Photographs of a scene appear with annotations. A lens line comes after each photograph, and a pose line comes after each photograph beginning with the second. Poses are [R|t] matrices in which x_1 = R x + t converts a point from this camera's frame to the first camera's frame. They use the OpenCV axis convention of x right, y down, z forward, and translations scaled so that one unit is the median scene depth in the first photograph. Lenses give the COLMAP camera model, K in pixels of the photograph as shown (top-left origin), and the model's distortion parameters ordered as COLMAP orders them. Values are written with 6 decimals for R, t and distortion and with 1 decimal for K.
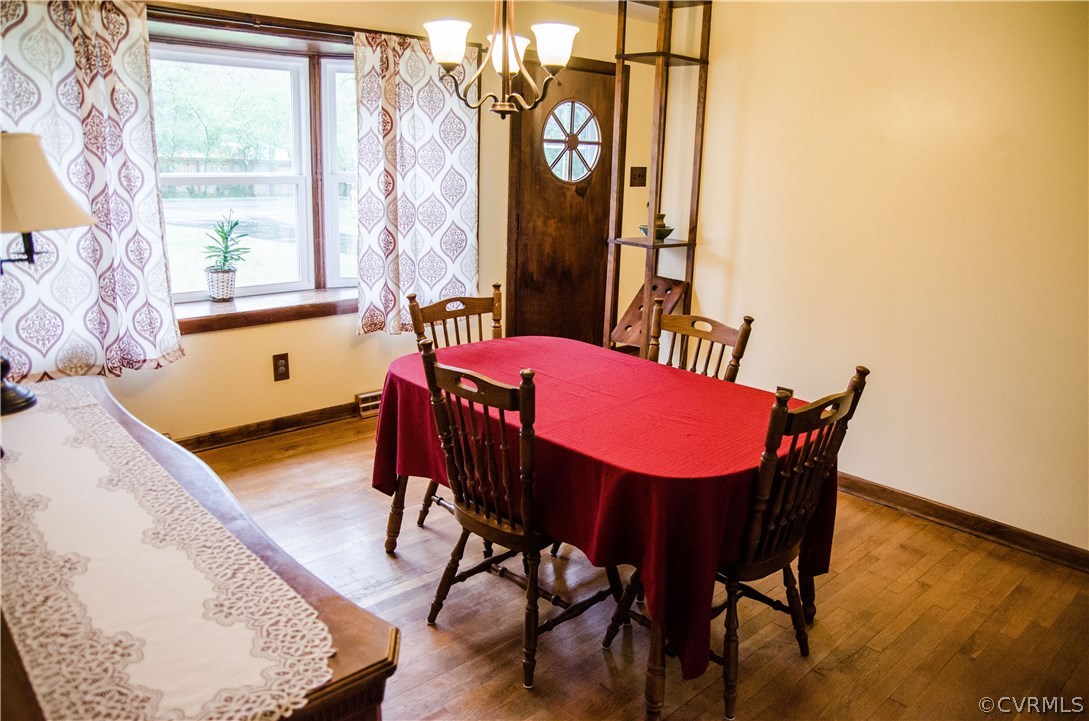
lens RADIAL K [[803.9, 0, 552.4], [0, 803.9, 365.1], [0, 0, 1]] dist [-0.124368, 0.115333]
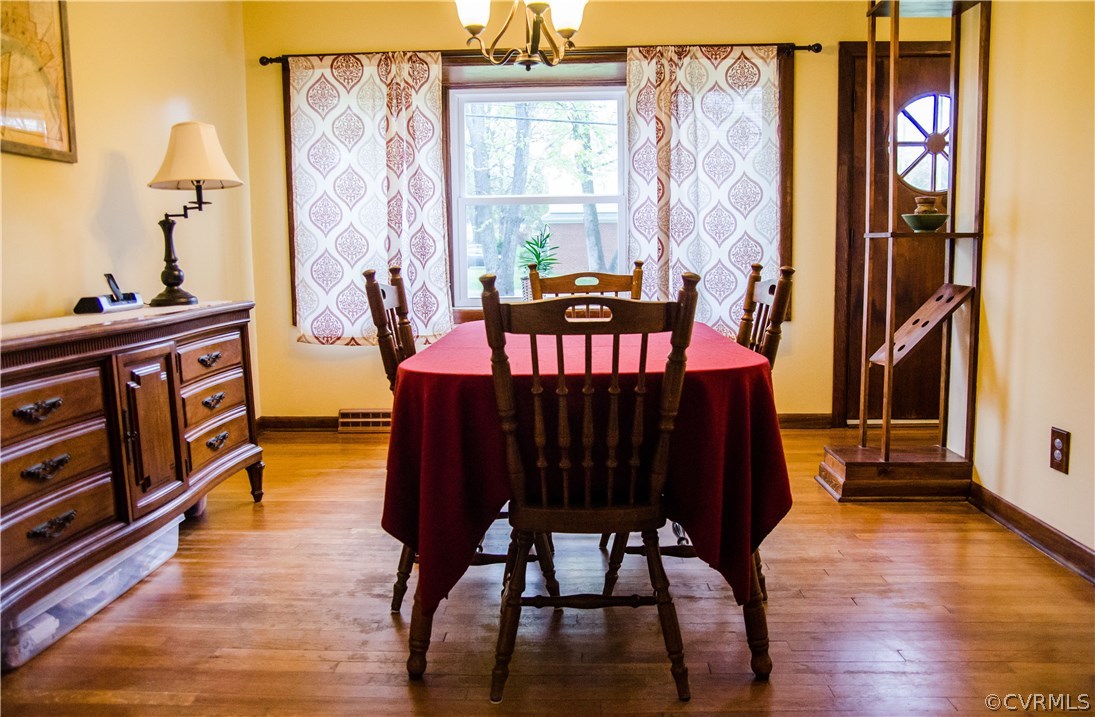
lens RADIAL K [[847.2, 0, 547.5], [0, 847.2, 358.5], [0, 0, 1]] dist [-0.083143, 0.003242]
pose [[0.690675, 0.043840, -0.721835, 0.478483], [-0.151993, 0.984665, -0.085629, 0.092949], [0.707012, 0.168856, 0.686747, 0.213799]]
